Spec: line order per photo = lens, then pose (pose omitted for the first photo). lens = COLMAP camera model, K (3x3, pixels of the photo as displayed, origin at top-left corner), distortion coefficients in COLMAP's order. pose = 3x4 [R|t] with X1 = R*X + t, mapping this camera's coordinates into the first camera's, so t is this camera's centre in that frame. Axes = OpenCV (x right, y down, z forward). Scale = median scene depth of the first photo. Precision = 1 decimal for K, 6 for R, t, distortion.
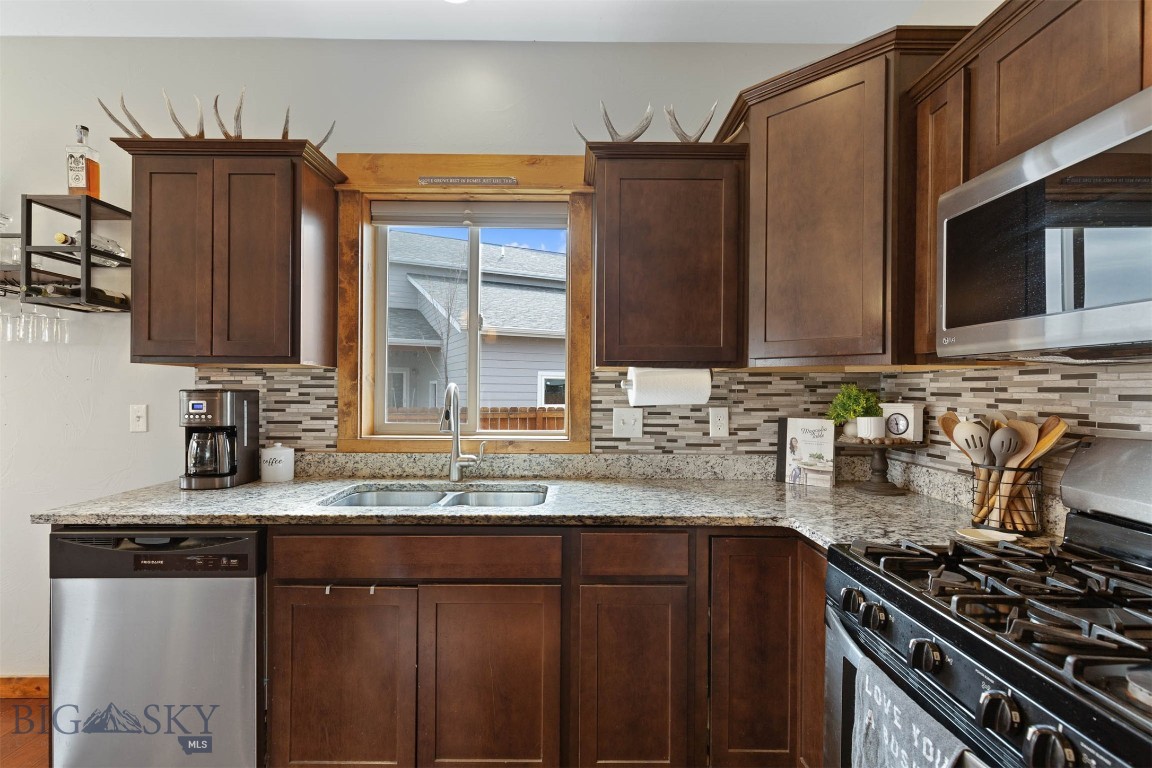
lens RADIAL K [[515.1, 0, 580.0], [0, 515.1, 390.8], [0, 0, 1]] dist [0.007127, -0.001131]
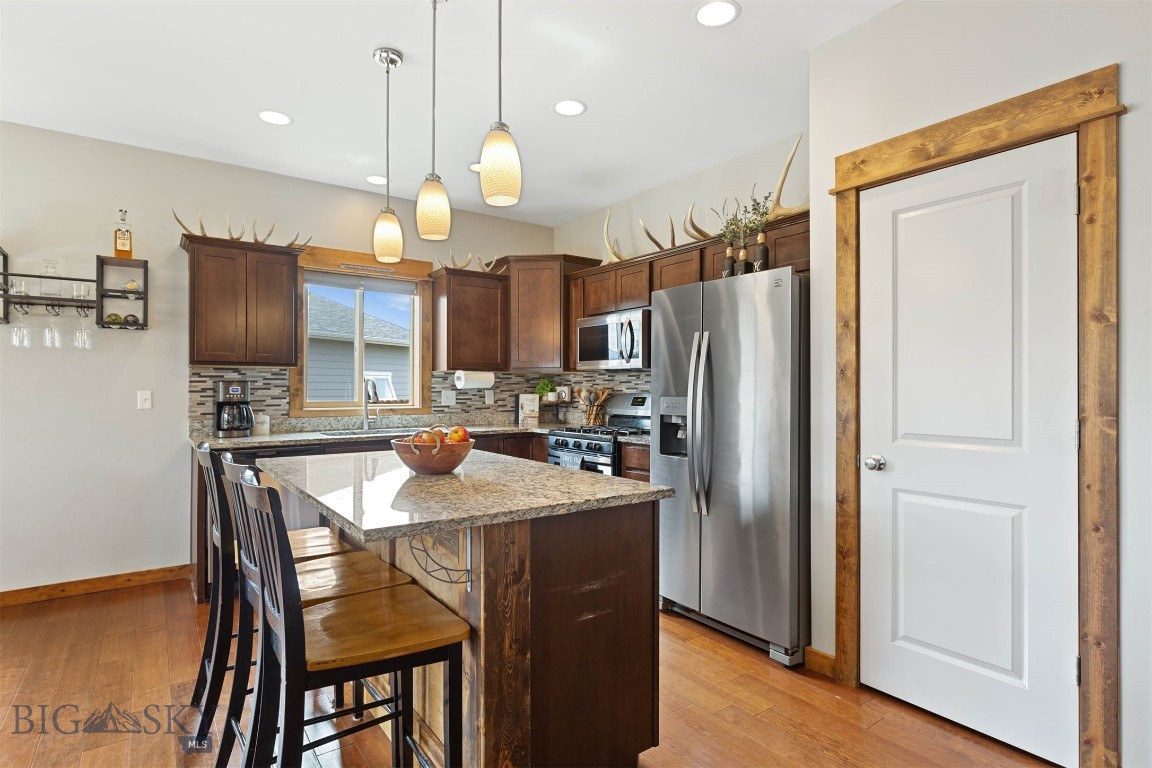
lens RADIAL K [[621.8, 0, 576.5], [0, 621.8, 385.9], [0, 0, 1]] dist [0.002351, 0.000383]
pose [[0.808816, -0.003163, 0.588053, -1.057338], [0.007530, 0.999959, -0.004980, 0.035646], [-0.588013, 0.008456, 0.808807, -1.418706]]
